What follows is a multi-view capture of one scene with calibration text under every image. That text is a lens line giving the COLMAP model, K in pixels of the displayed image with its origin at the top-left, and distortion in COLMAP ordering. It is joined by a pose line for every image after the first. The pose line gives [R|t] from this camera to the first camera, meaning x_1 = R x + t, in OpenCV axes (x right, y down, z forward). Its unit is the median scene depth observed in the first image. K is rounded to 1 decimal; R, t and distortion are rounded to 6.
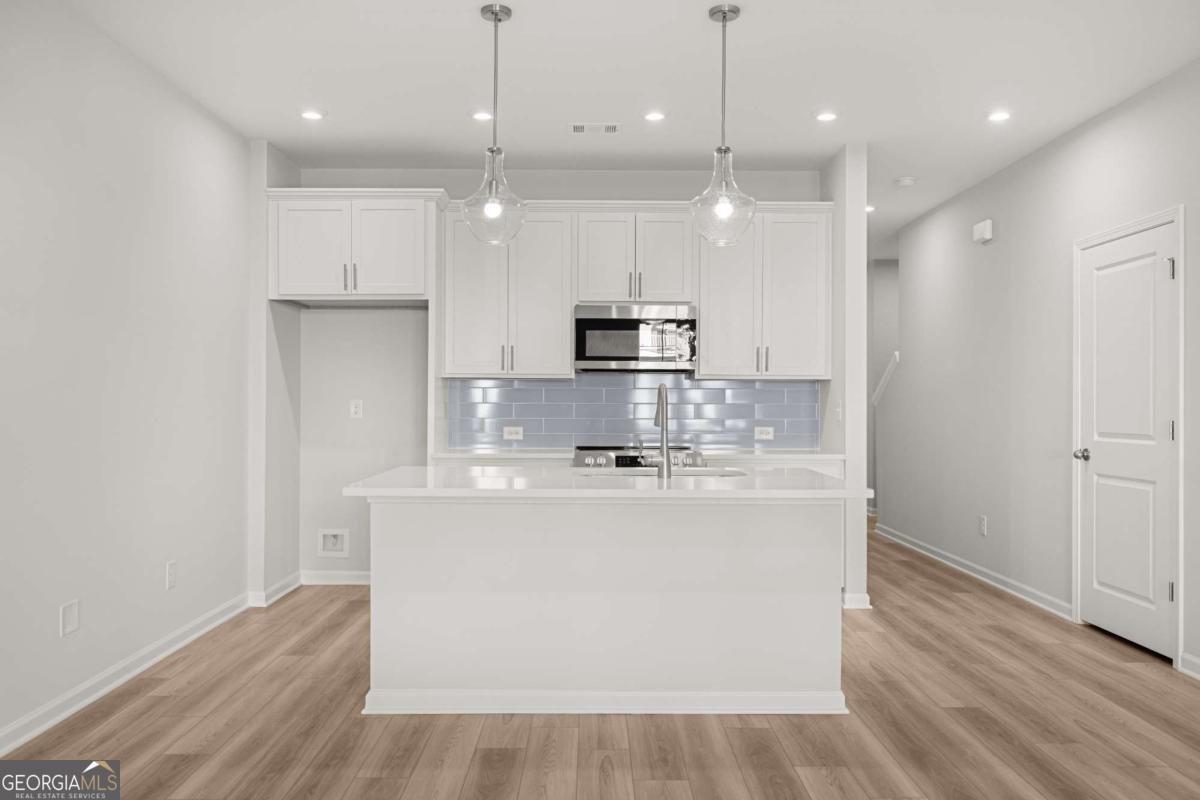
lens RADIAL K [[930.2, 0, 593.2], [0, 930.2, 395.4], [0, 0, 1]] dist [0.004564, 0.002160]
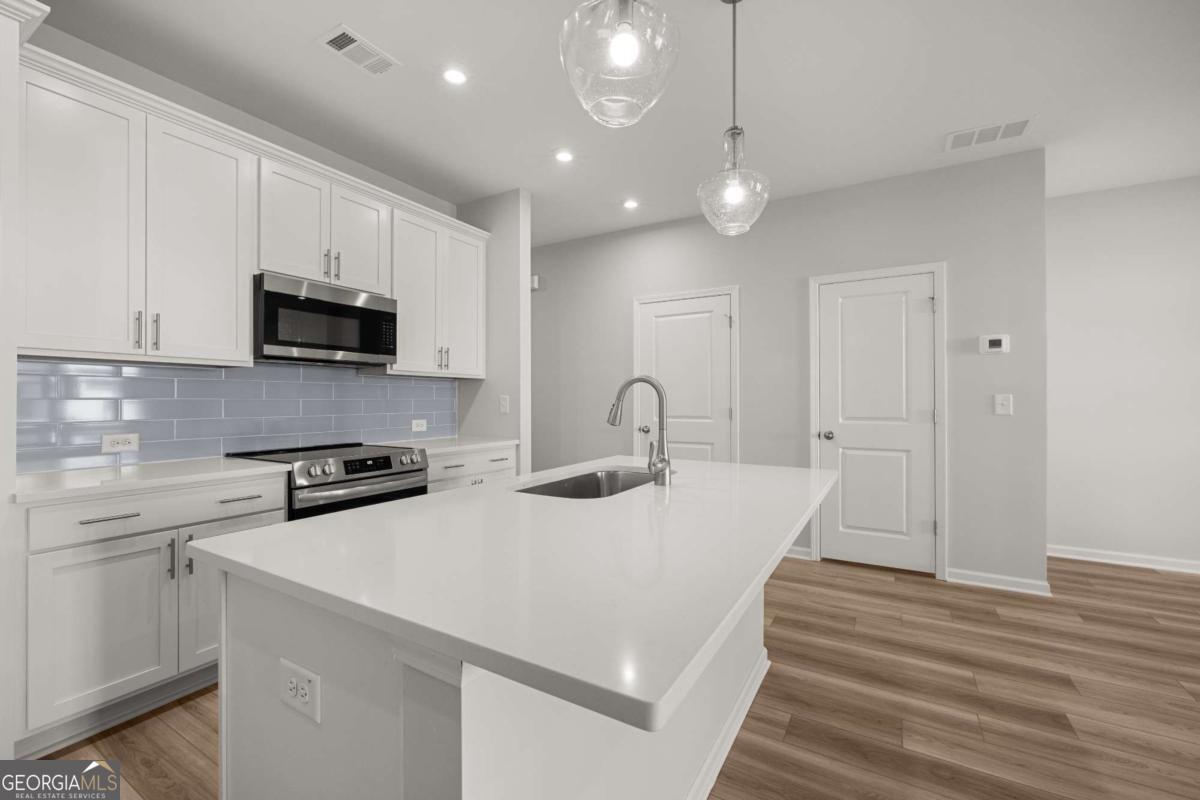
lens RADIAL K [[503.9, 0, 596.8], [0, 503.9, 398.2], [0, 0, 1]] dist [-0.000509, -0.000009]
pose [[0.510288, -0.001678, 0.860002, -0.248649], [-0.006164, 0.999965, 0.005608, 0.003887], [-0.859981, -0.008162, 0.510260, 0.566020]]
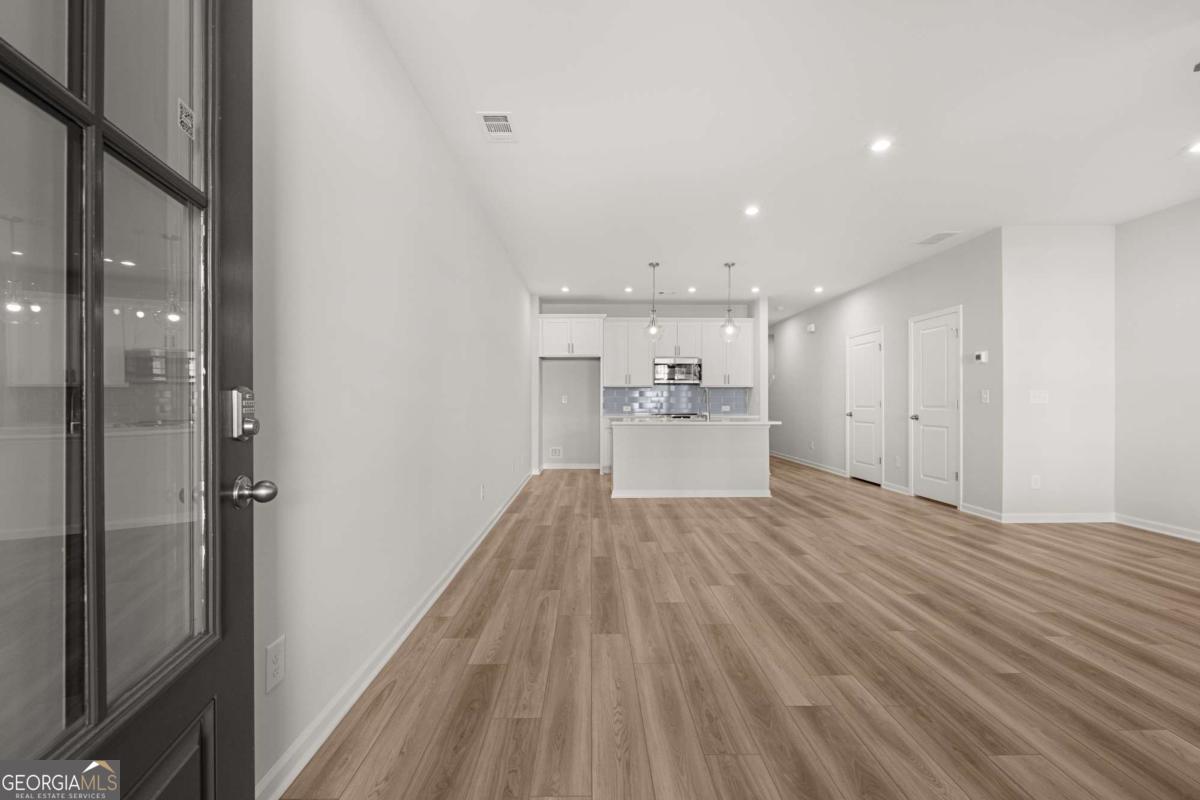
lens RADIAL K [[503.9, 0, 601.3], [0, 503.9, 396.4], [0, 0, 1]] dist [-0.000509, -0.000009]
pose [[0.999855, -0.003238, 0.016722, -0.199011], [0.003274, 0.999992, -0.002091, 0.010803], [-0.016716, 0.002146, 0.999858, -0.407690]]
